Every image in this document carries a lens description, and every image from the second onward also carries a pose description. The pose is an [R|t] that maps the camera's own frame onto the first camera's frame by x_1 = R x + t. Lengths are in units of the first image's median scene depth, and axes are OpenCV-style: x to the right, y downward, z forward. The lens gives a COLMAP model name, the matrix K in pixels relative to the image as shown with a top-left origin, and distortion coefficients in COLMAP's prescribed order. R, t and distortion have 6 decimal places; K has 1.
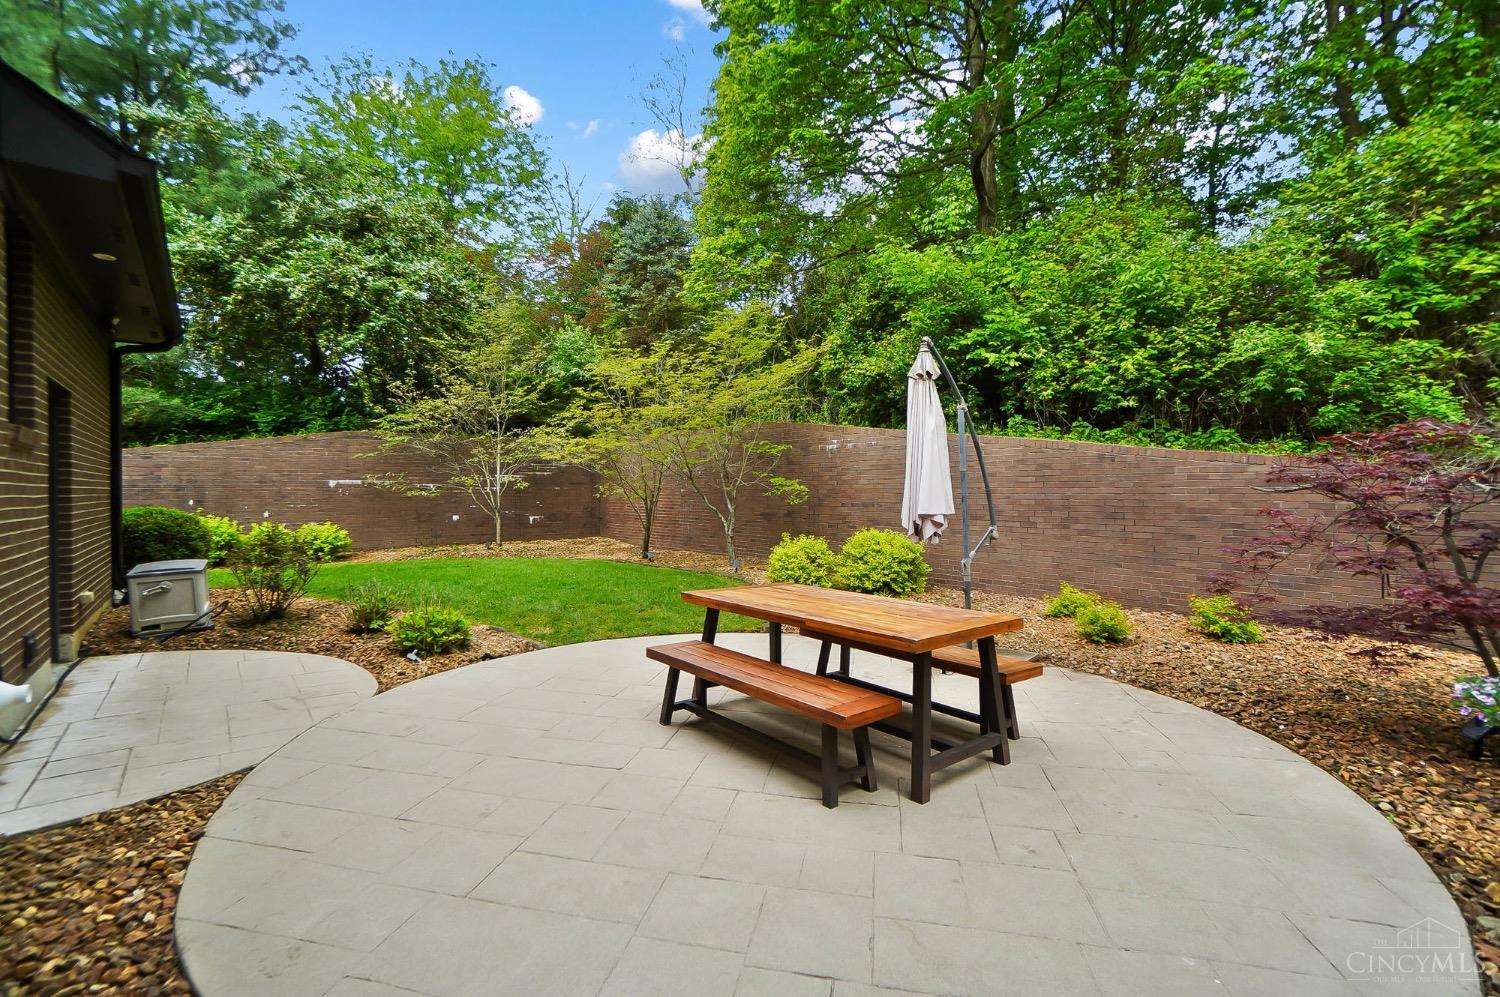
lens RADIAL K [[657.3, 0, 748.8], [0, 657.3, 493.3], [0, 0, 1]] dist [-0.058050, 0.023772]
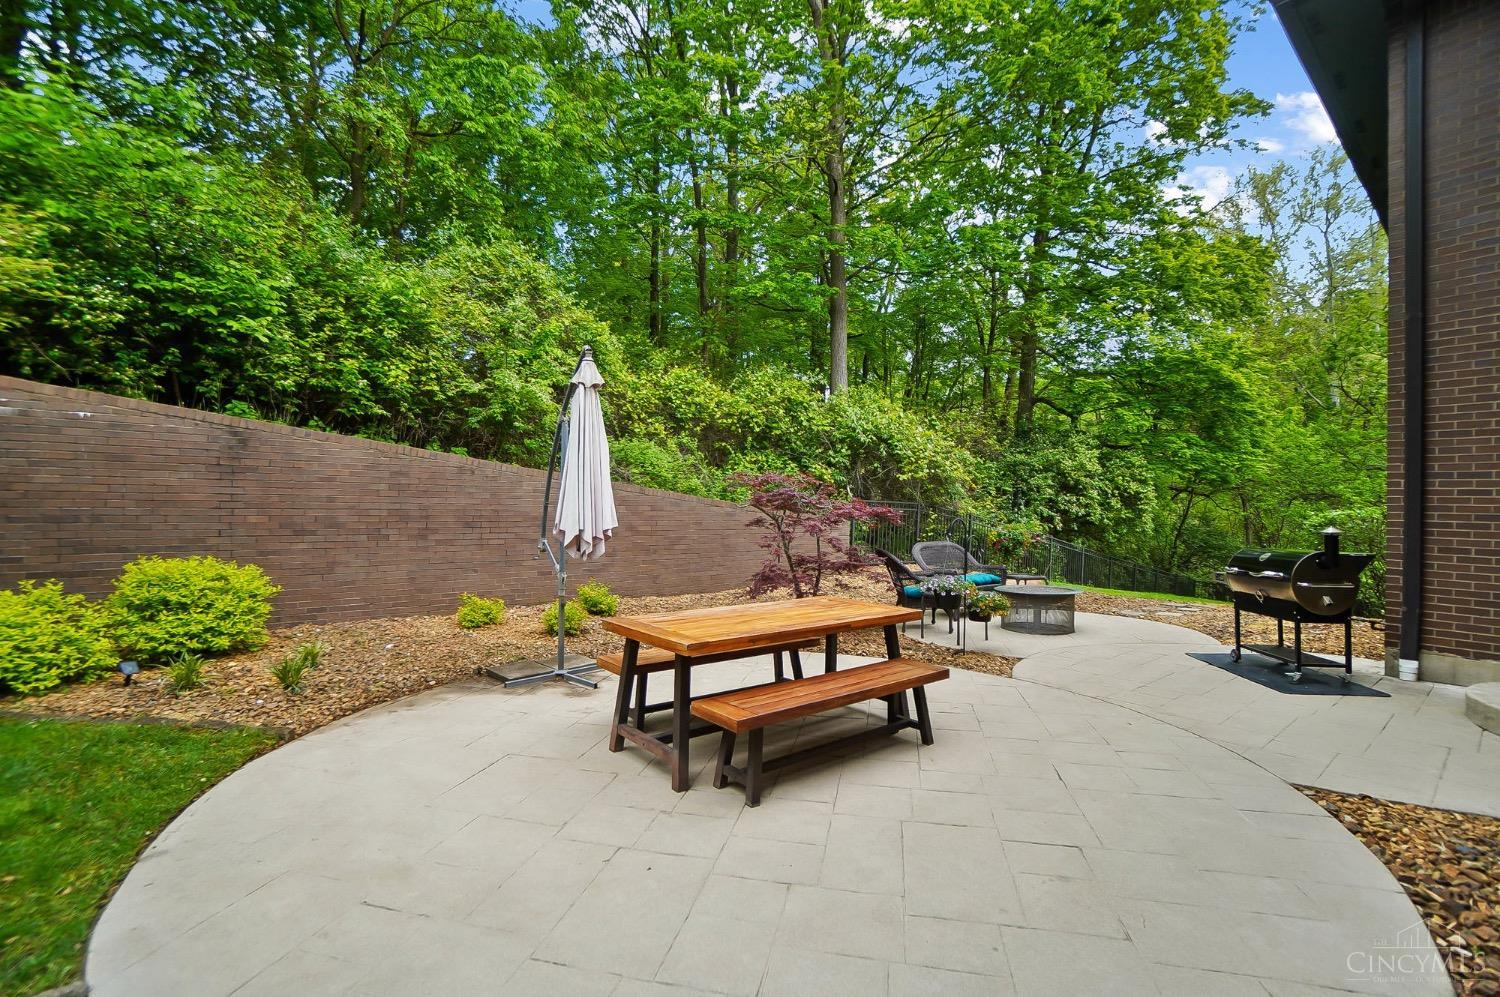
lens RADIAL K [[657.3, 0, 748.8], [0, 657.3, 493.3], [0, 0, 1]] dist [-0.058050, 0.023772]
pose [[0.015301, 0.016064, 0.999754, -0.477889], [-0.015445, 0.999755, -0.015827, -0.006193], [-0.999764, -0.015199, 0.015546, 0.521525]]
